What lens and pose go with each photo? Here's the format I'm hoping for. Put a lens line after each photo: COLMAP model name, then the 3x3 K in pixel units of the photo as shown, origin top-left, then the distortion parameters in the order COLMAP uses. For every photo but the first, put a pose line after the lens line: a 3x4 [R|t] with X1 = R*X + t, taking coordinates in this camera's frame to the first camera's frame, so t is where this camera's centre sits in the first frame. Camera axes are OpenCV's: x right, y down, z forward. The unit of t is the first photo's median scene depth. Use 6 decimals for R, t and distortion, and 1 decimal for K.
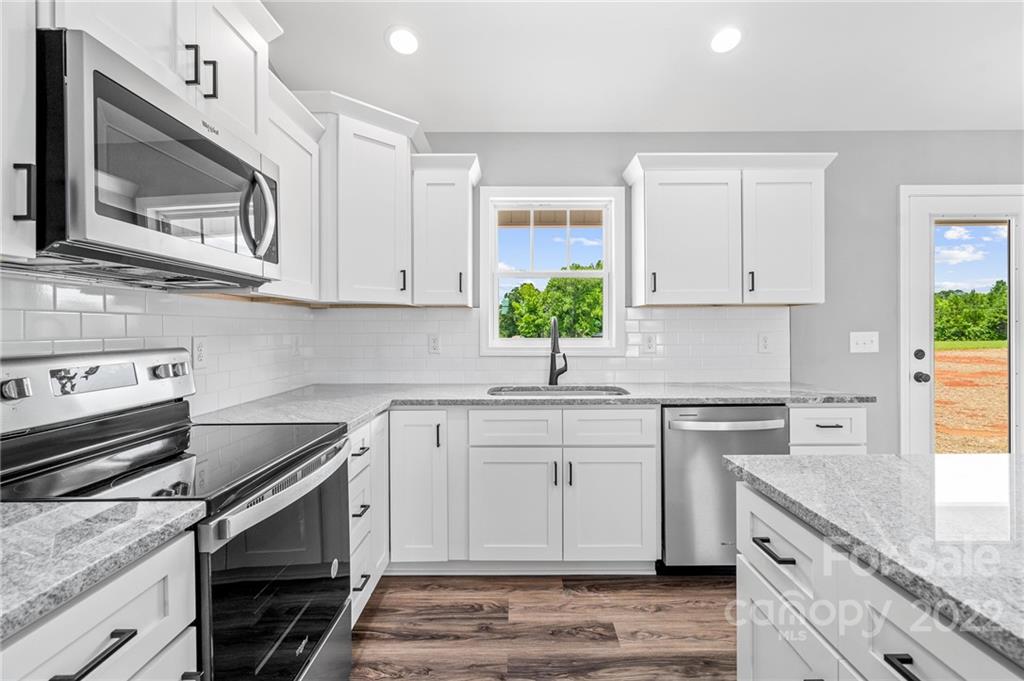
lens RADIAL K [[468.1, 0, 520.5], [0, 468.1, 331.3], [0, 0, 1]] dist [-0.003538, 0.001665]
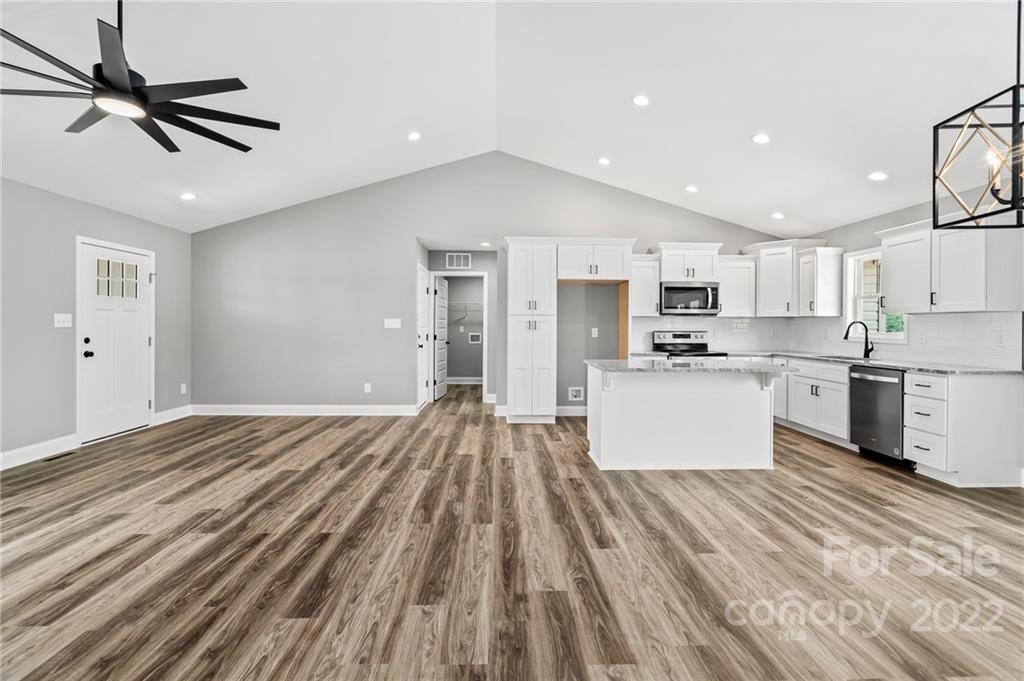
lens RADIAL K [[468.1, 0, 513.1], [0, 468.1, 334.1], [0, 0, 1]] dist [-0.003538, 0.001665]
pose [[0.029095, 0.023993, -0.999289, 1.855334], [-0.008674, 0.999680, 0.023750, -0.010080], [0.999539, 0.007976, 0.029294, -0.431864]]
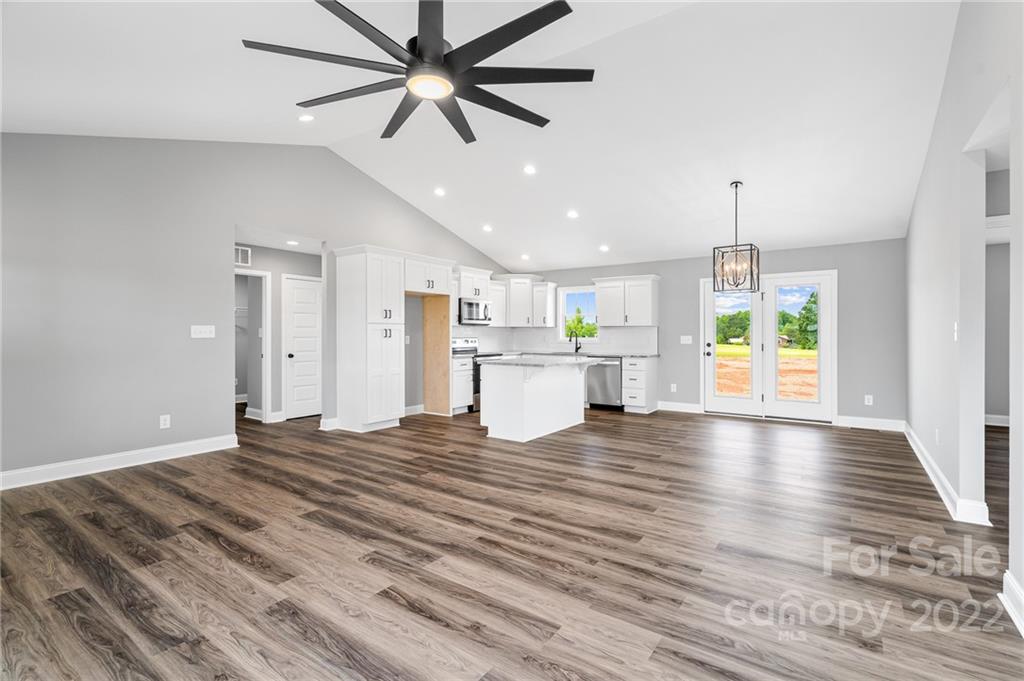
lens RADIAL K [[468.1, 0, 520.2], [0, 468.1, 340.6], [0, 0, 1]] dist [-0.003538, 0.001665]
pose [[0.818848, 0.013720, -0.573846, 1.513662], [-0.006753, 0.999875, 0.014268, -0.003388], [0.573970, -0.007808, 0.818839, -1.694342]]
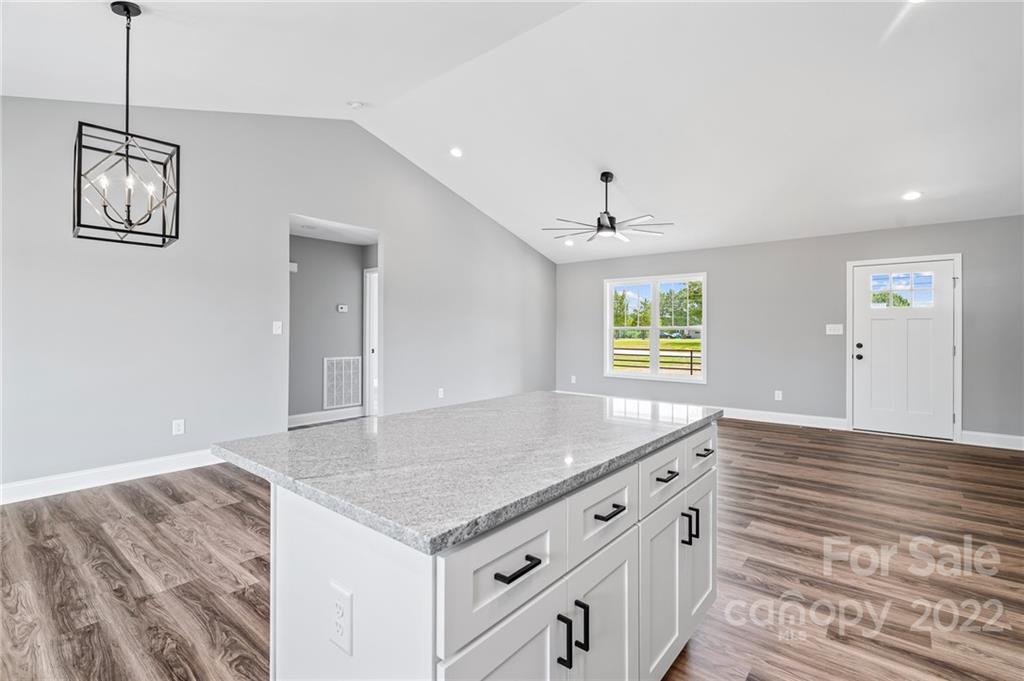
lens RADIAL K [[468.1, 0, 518.4], [0, 468.1, 330.0], [0, 0, 1]] dist [-0.003538, 0.001665]
pose [[-0.771500, 0.004137, 0.636216, -0.016044], [0.002926, 0.999991, -0.002954, 0.000381], [-0.636223, -0.000418, -0.771505, 0.605816]]
